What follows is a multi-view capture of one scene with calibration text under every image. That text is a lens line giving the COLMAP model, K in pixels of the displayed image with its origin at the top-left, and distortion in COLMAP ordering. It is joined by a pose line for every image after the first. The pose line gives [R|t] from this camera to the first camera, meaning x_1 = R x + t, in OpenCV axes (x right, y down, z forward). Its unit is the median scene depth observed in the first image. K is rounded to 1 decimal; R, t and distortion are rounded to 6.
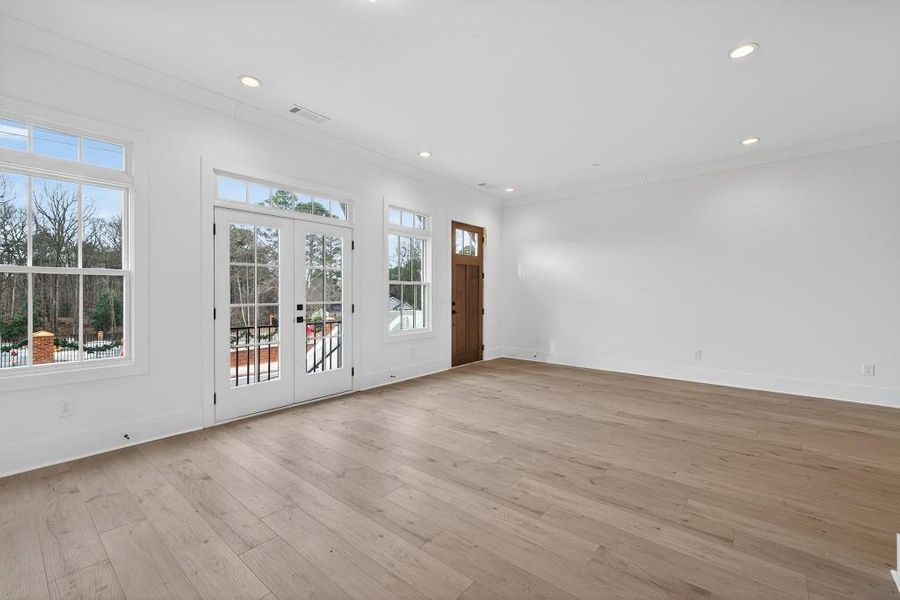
lens RADIAL K [[378.8, 0, 454.9], [0, 378.8, 293.3], [0, 0, 1]] dist [0.010286, -0.001542]
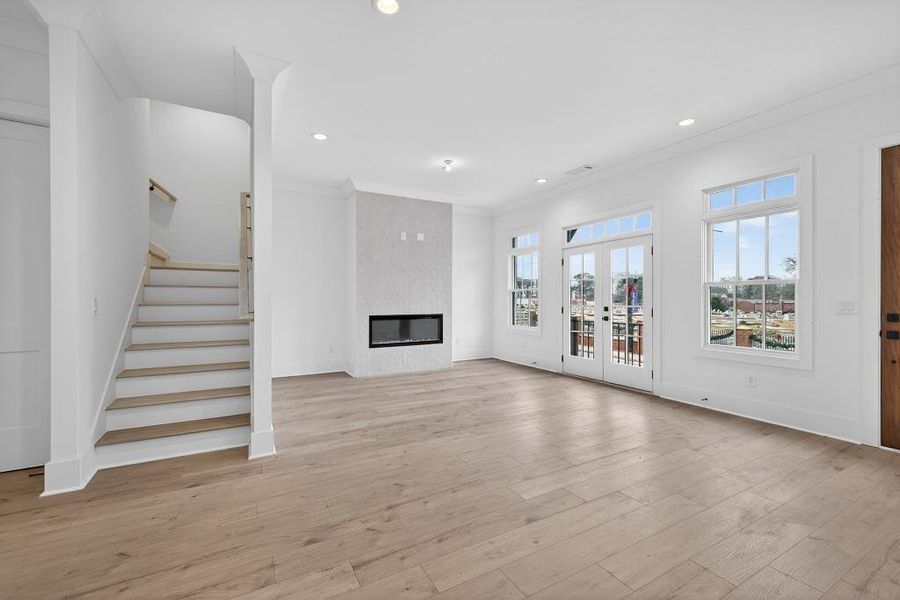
lens RADIAL K [[378.8, 0, 446.8], [0, 378.8, 305.6], [0, 0, 1]] dist [0.010286, -0.001542]
pose [[-0.382872, 0.013076, -0.923709, 1.138966], [0.001242, 0.999906, 0.013639, 0.005273], [0.923801, 0.004075, -0.382852, 1.114282]]
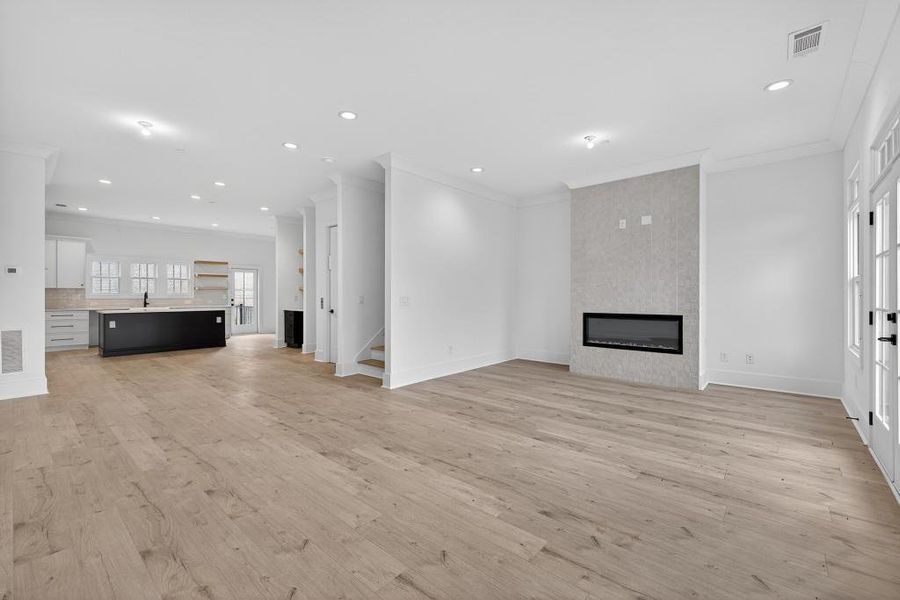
lens RADIAL K [[378.8, 0, 446.5], [0, 378.8, 293.2], [0, 0, 1]] dist [0.010286, -0.001542]
pose [[-0.998903, -0.001657, 0.046793, 0.263352], [-0.002209, 0.999929, -0.011732, 0.009034], [-0.046770, -0.011823, -0.998836, 1.807182]]
